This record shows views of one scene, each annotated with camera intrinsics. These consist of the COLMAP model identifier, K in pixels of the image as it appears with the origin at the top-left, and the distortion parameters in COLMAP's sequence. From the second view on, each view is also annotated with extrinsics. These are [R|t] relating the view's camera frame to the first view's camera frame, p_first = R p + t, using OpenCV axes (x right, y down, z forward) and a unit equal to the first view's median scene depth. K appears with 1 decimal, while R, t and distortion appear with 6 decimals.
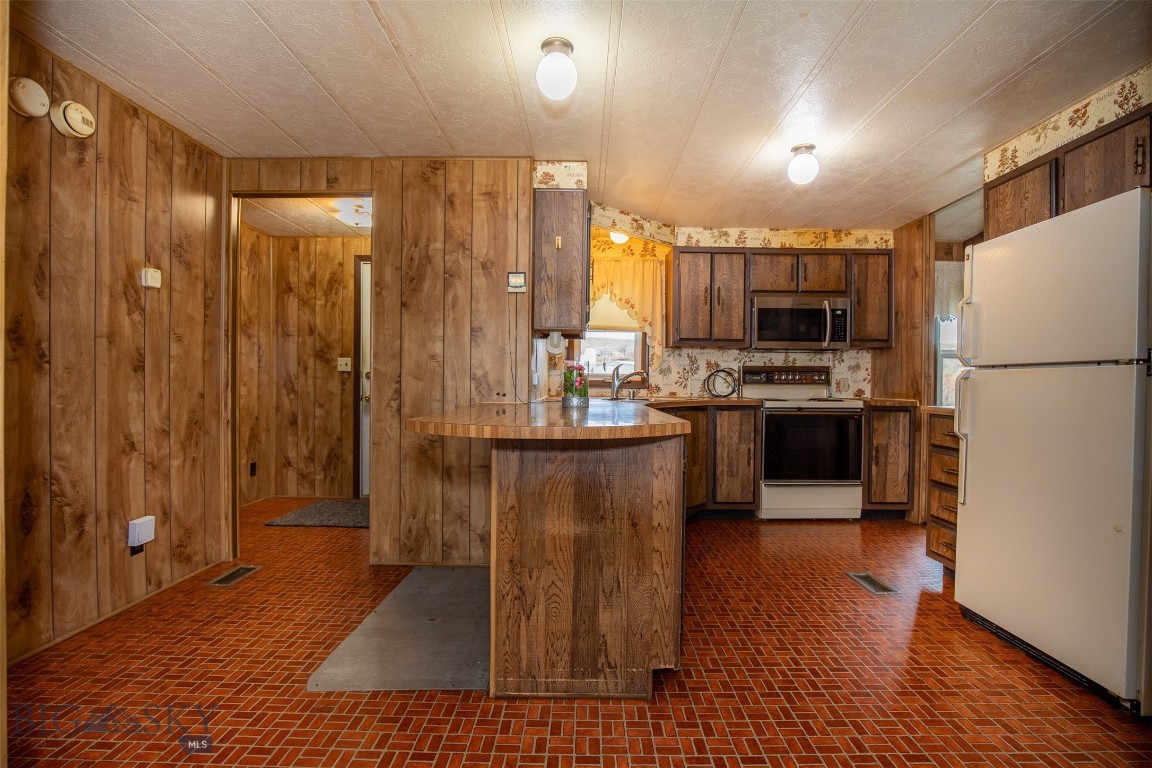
lens RADIAL K [[530.7, 0, 579.8], [0, 530.7, 391.9], [0, 0, 1]] dist [-0.055692, 0.013022]
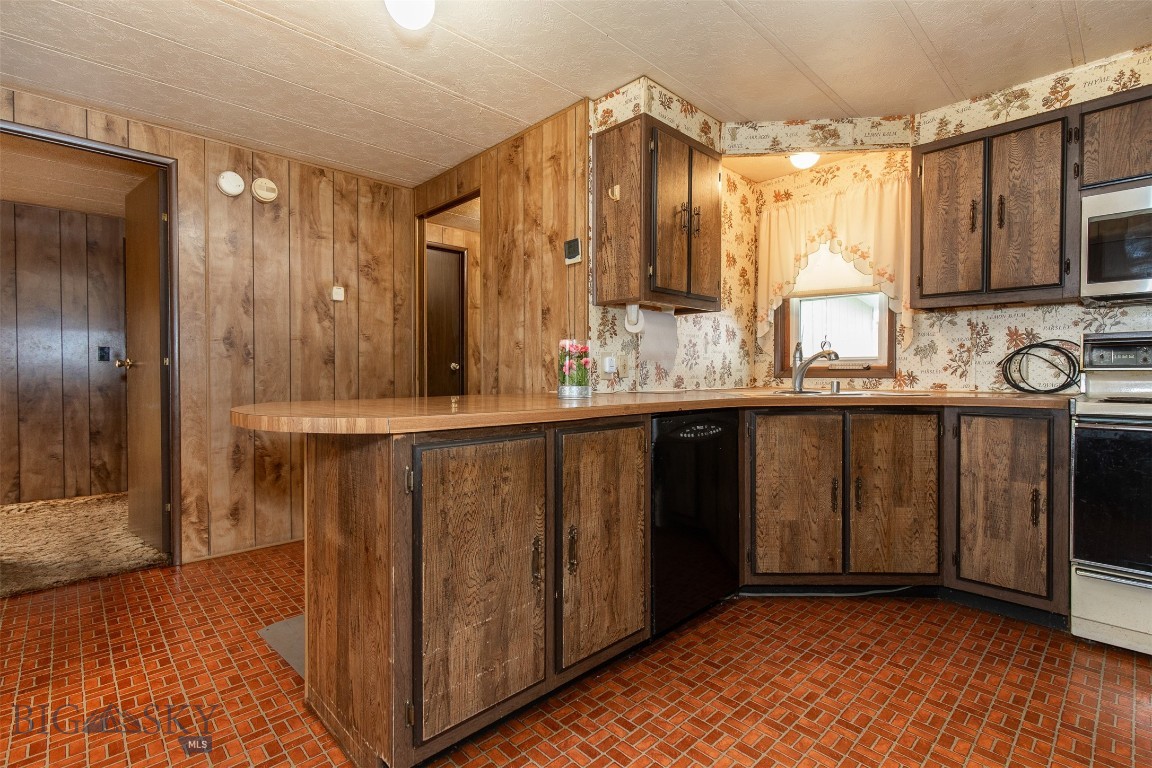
lens RADIAL K [[537.8, 0, 576.0], [0, 537.8, 384.0], [0, 0, 1]] dist [-0.002067, -0.000047]
pose [[0.695154, 0.006724, -0.718829, 0.549895], [-0.007824, 0.999968, 0.001788, 0.005210], [0.718818, 0.004381, 0.695184, 0.429804]]
